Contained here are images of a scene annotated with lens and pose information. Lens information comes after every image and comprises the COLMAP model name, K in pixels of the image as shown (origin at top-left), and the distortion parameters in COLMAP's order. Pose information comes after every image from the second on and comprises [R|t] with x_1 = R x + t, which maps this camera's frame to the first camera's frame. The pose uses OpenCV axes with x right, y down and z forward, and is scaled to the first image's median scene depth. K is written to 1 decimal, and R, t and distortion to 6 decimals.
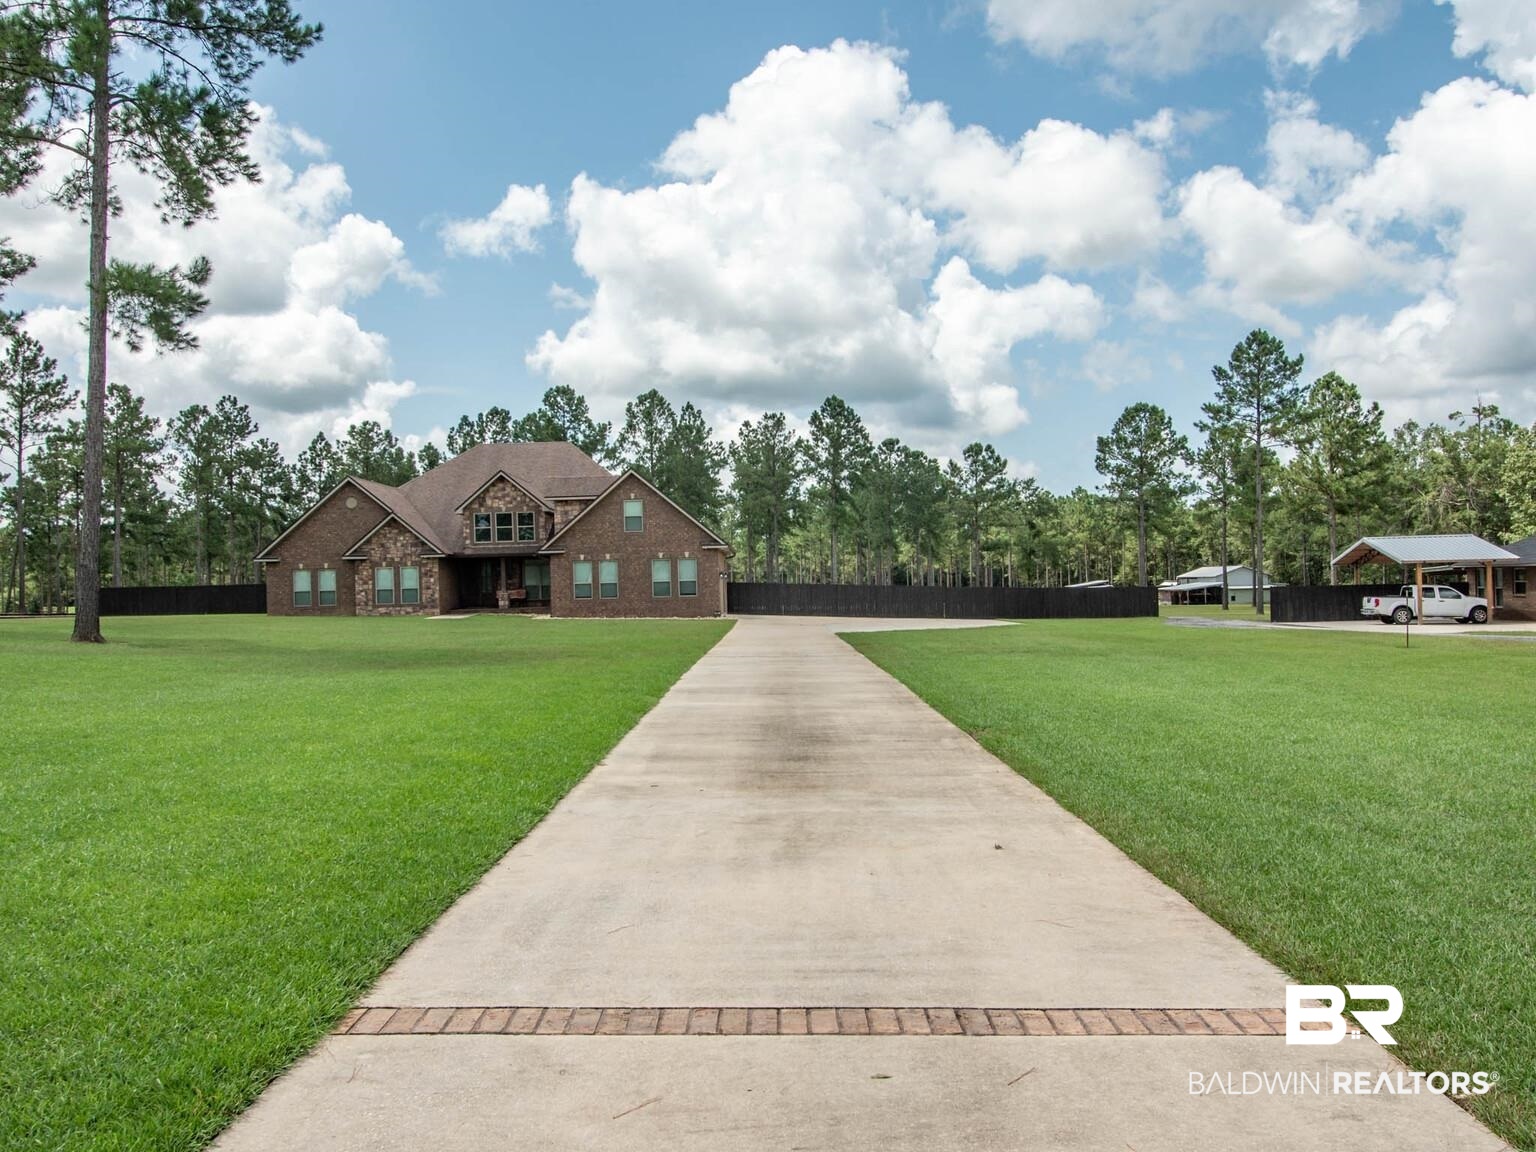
lens RADIAL K [[1228.0, 0, 765.0], [0, 1228.0, 584.0], [0, 0, 1]] dist [-0.018816, 0.009306]
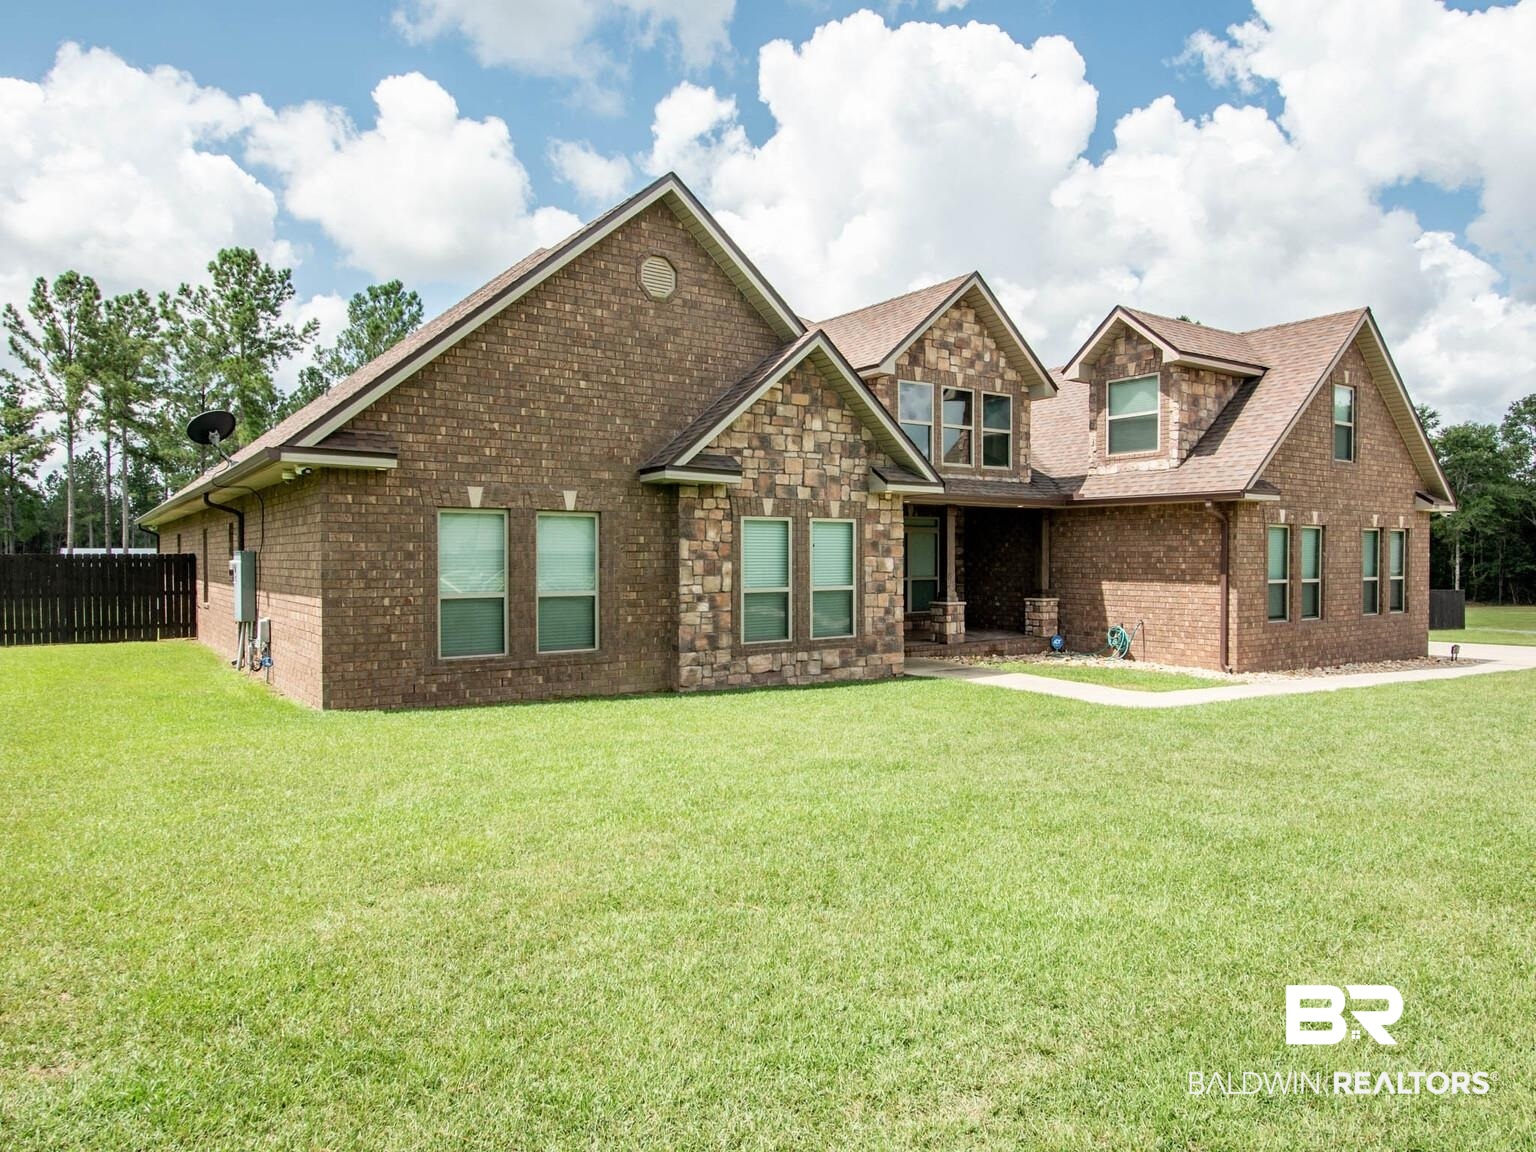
lens RADIAL K [[993.3, 0, 764.6], [0, 993.3, 567.3], [0, 0, 1]] dist [-0.005074, -0.000527]
pose [[0.814587, 0.019902, 0.579700, -0.446909], [-0.020383, 0.999776, -0.005682, -0.000232], [-0.579683, -0.007187, 0.814810, 0.804157]]
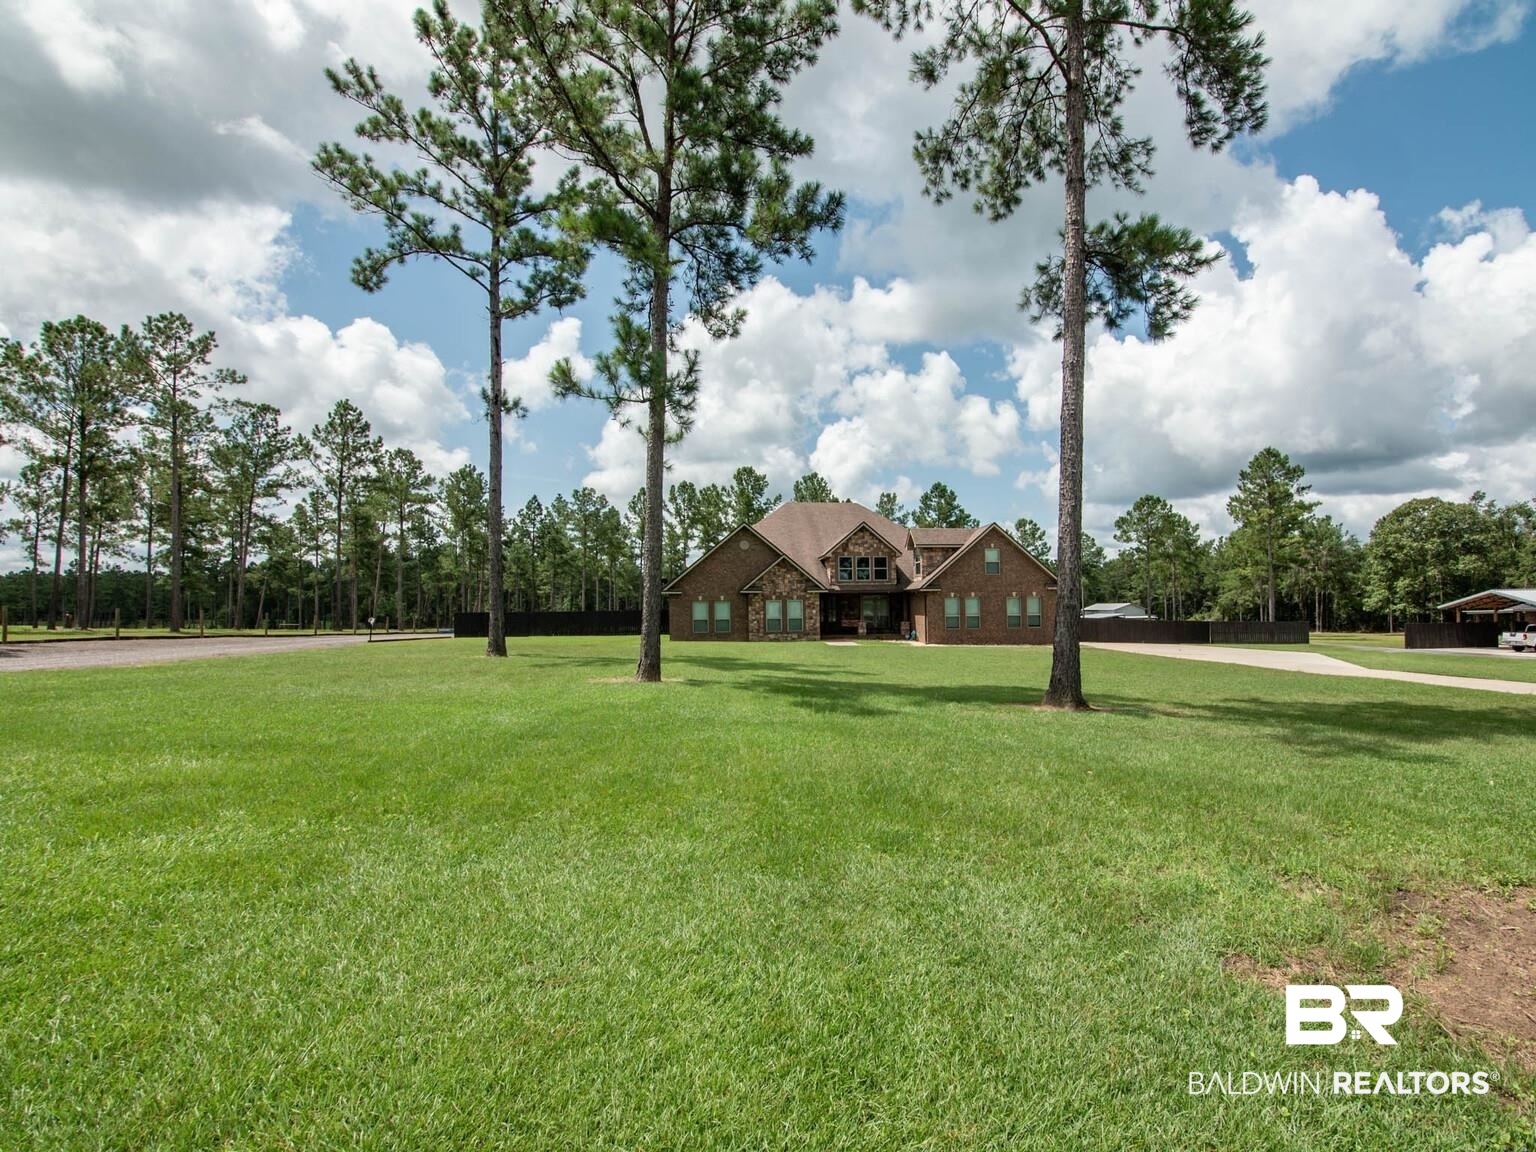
lens RADIAL K [[768.5, 0, 851.1], [0, 768.5, 602.9], [0, 0, 1]] dist [-0.007013, -0.000554]
pose [[0.985290, 0.014019, 0.170316, -0.362214], [-0.012325, 0.999864, -0.011000, -0.003713], [-0.170447, 0.008739, 0.985328, 0.254832]]
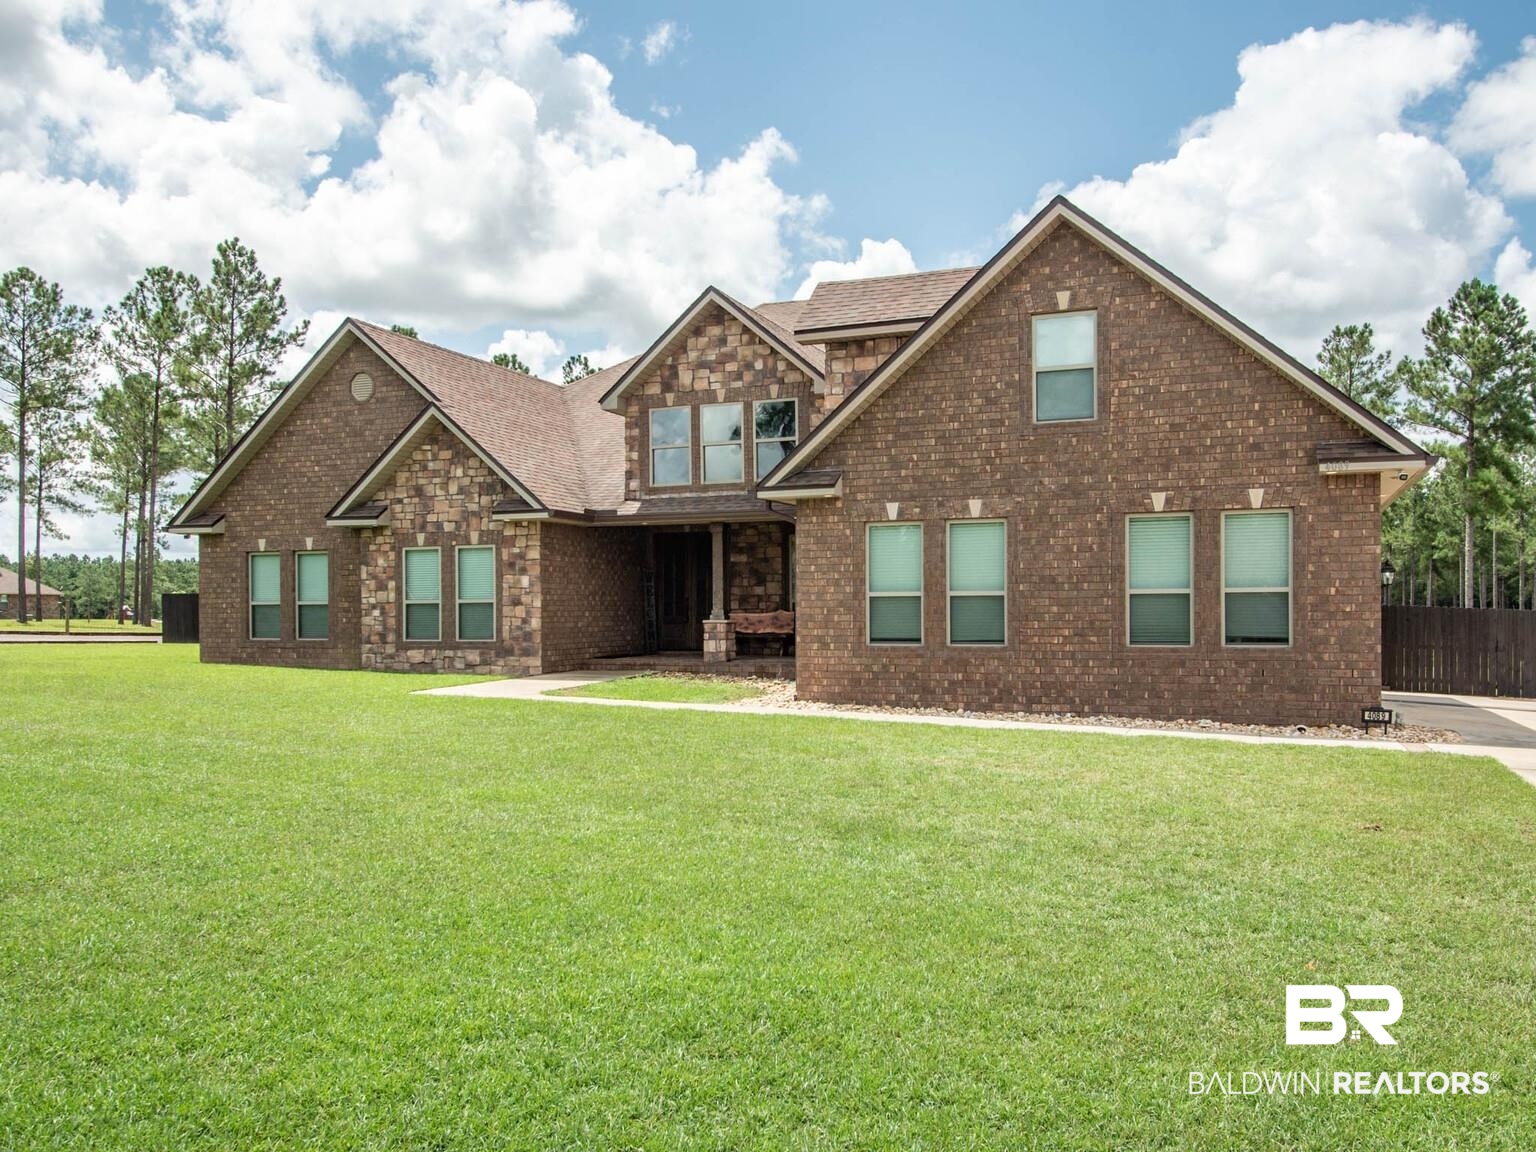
lens RADIAL K [[1228.0, 0, 788.9], [0, 1228.0, 626.1], [0, 0, 1]] dist [-0.018816, 0.009306]
pose [[0.932718, 0.025652, -0.359693, -0.059383], [-0.020260, 0.999619, 0.018755, 0.001883], [0.360037, -0.010205, 0.932882, 0.674281]]
